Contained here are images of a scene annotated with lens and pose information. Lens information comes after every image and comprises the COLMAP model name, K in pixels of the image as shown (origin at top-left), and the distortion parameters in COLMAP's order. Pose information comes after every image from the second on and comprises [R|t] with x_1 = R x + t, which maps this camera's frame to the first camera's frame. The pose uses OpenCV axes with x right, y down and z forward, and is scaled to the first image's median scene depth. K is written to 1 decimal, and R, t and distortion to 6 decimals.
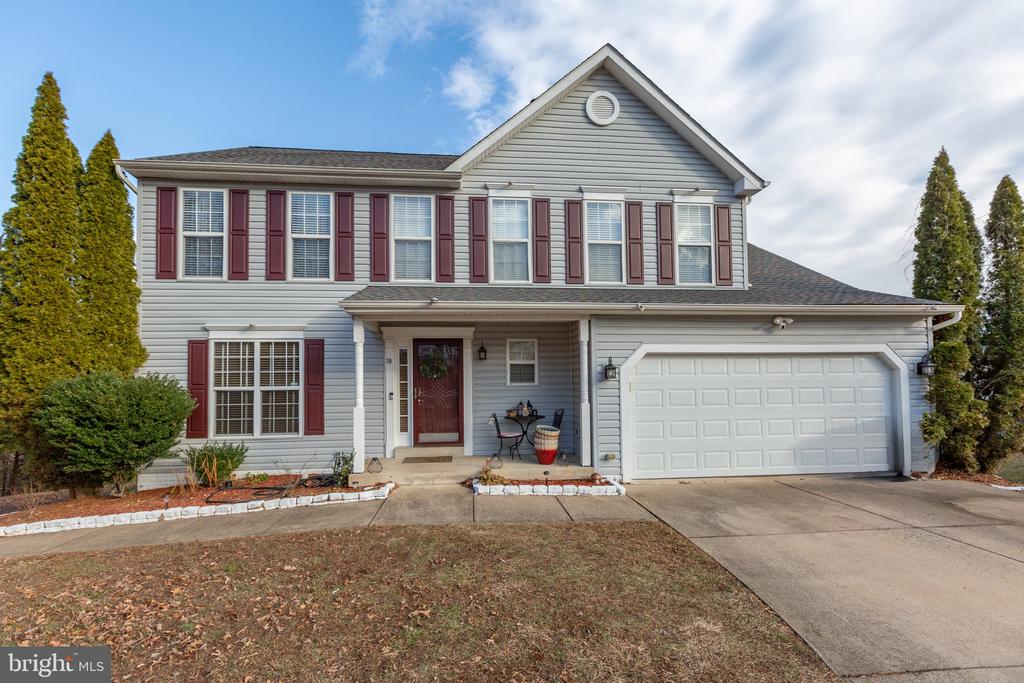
lens RADIAL K [[485.6, 0, 512.4], [0, 485.6, 358.1], [0, 0, 1]] dist [-0.000837, -0.000452]
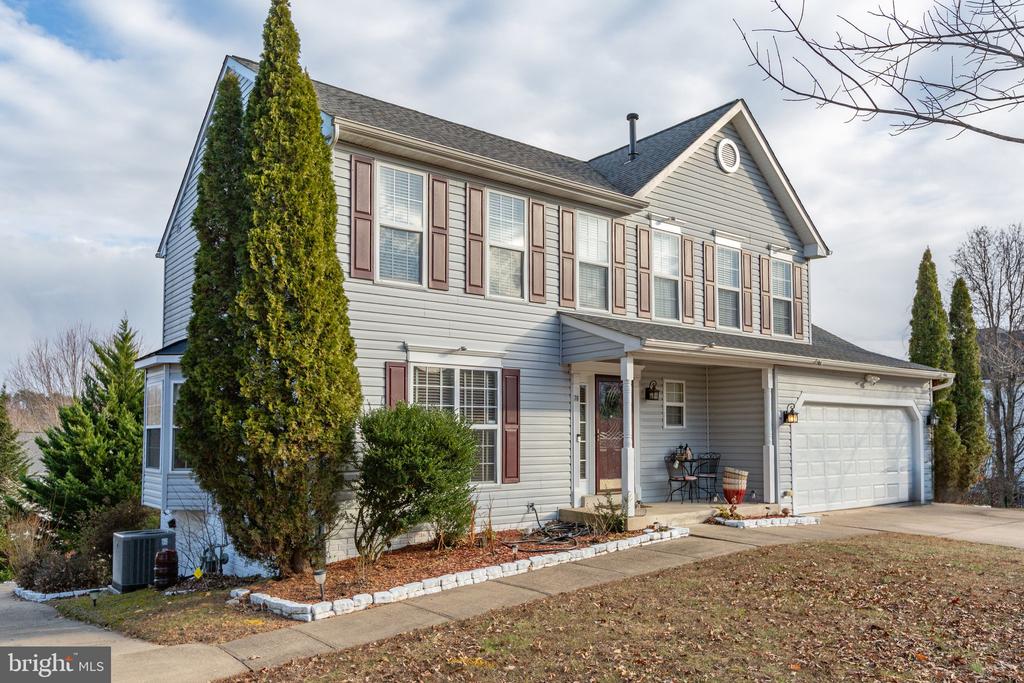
lens RADIAL K [[782.8, 0, 511.3], [0, 782.8, 382.1], [0, 0, 1]] dist [-0.039304, 0.001941]
pose [[0.848362, 0.047831, 0.527251, -1.124569], [-0.042421, 0.998850, -0.022356, 0.013594], [-0.527714, -0.003400, 0.849415, -0.154002]]
